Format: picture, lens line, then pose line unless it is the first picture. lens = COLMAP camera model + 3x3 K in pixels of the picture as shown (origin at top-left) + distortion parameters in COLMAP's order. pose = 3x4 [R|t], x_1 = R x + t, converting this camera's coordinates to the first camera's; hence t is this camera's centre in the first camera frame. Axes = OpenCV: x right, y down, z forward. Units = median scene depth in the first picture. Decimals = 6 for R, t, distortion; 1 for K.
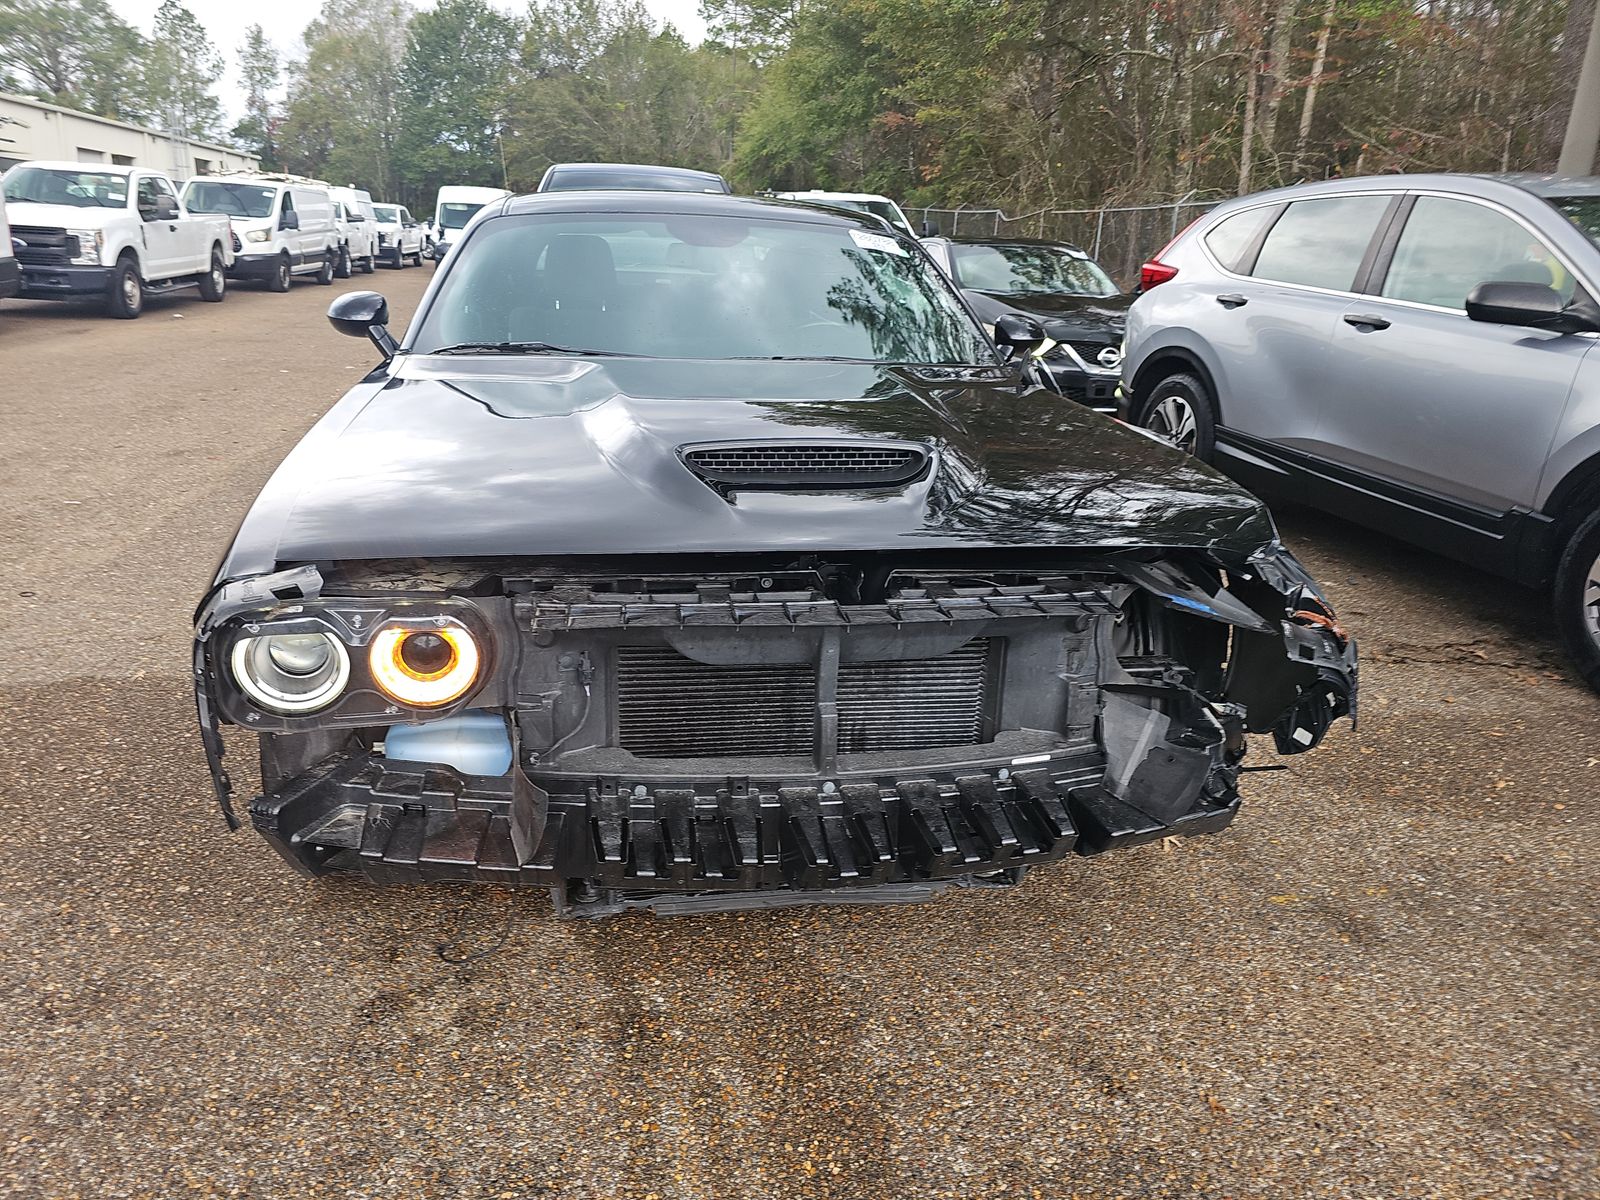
lens RADIAL K [[1067.2, 0, 798.6], [0, 1067.2, 609.2], [0, 0, 1]] dist [0.031444, -0.031543]
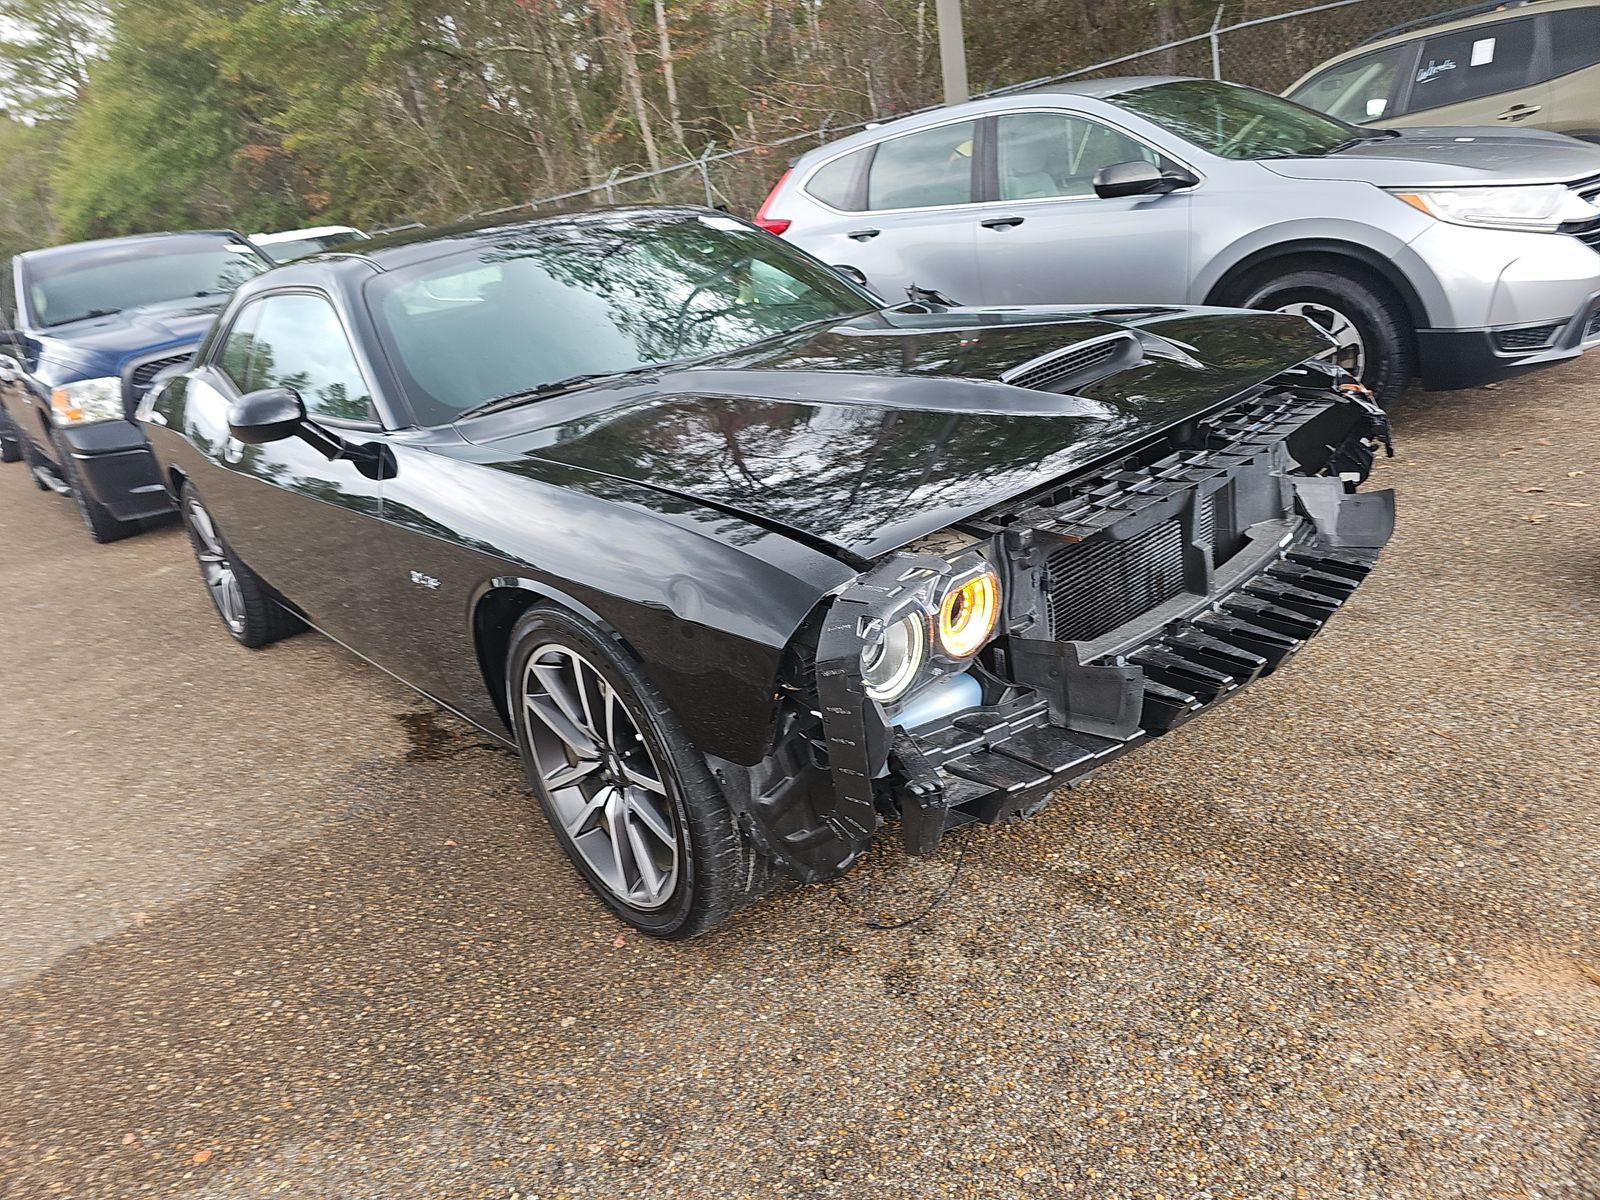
lens RADIAL K [[1067.2, 0, 794.8], [0, 1067.2, 593.0], [0, 0, 1]] dist [0.031444, -0.031543]
pose [[0.837138, -0.341670, 0.427155, -0.335329], [0.346691, 0.935453, 0.068799, -0.037291], [-0.423090, 0.090497, 0.901557, 0.033568]]
